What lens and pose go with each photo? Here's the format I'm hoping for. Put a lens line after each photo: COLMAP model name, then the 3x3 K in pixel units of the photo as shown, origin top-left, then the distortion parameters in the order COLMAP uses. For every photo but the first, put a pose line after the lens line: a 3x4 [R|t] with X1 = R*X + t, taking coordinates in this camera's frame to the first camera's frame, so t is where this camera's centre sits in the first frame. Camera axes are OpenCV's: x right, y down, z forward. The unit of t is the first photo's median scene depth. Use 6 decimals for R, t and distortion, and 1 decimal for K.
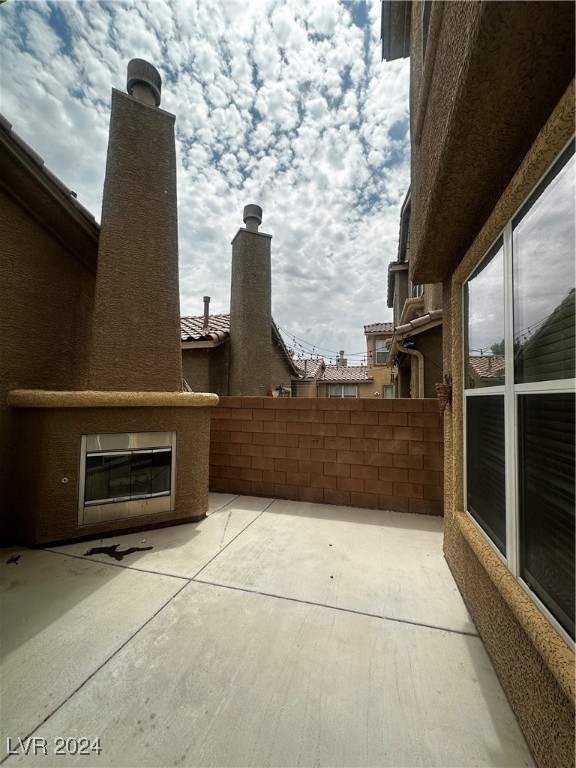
lens RADIAL K [[306.4, 0, 287.5], [0, 306.4, 384.0], [0, 0, 1]] dist [-0.001268, 0.000311]
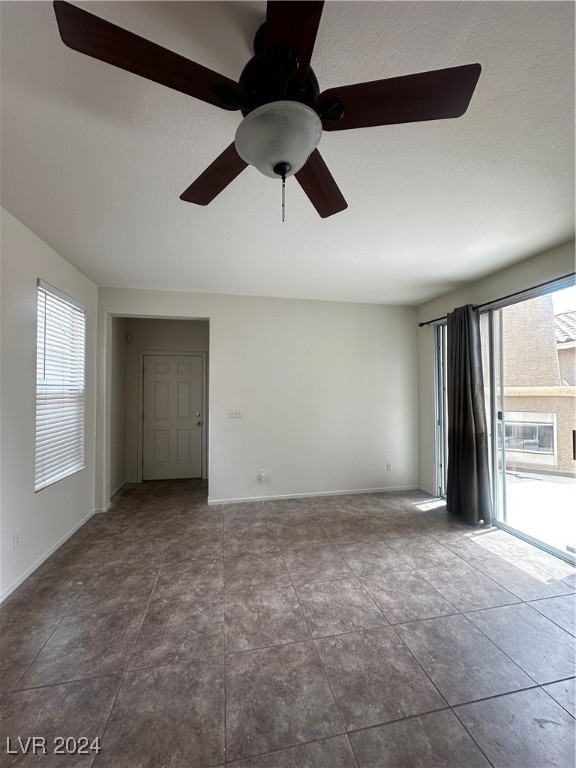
lens RADIAL K [[306.4, 0, 287.5], [0, 306.4, 384.0], [0, 0, 1]] dist [-0.001268, 0.000311]
pose [[0.490892, -0.029662, -0.870715, 0.300295], [0.042705, 0.999038, -0.009957, -0.027838], [0.870173, -0.032296, 0.491687, -0.880186]]
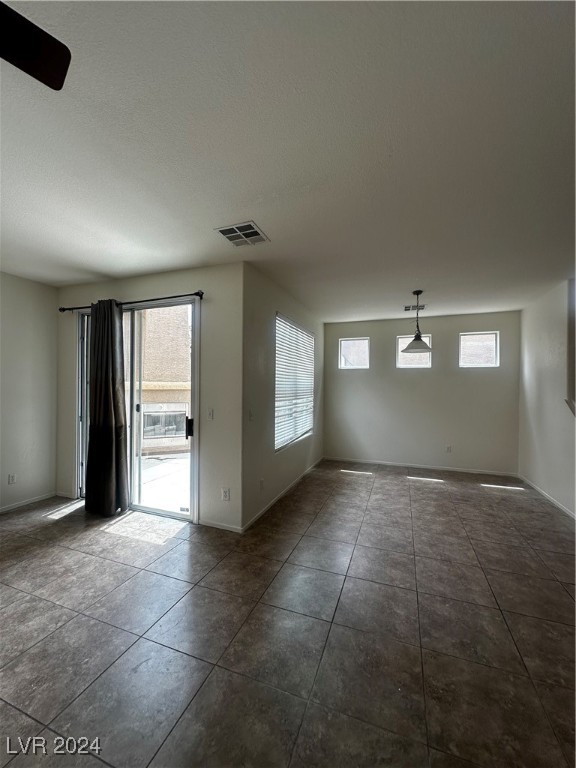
lens RADIAL K [[306.4, 0, 287.5], [0, 306.4, 384.0], [0, 0, 1]] dist [-0.001268, 0.000311]
pose [[0.998121, -0.001934, -0.061249, 0.367432], [0.004150, 0.999341, 0.036070, -0.027348], [0.061139, -0.036257, 0.997471, -0.844336]]
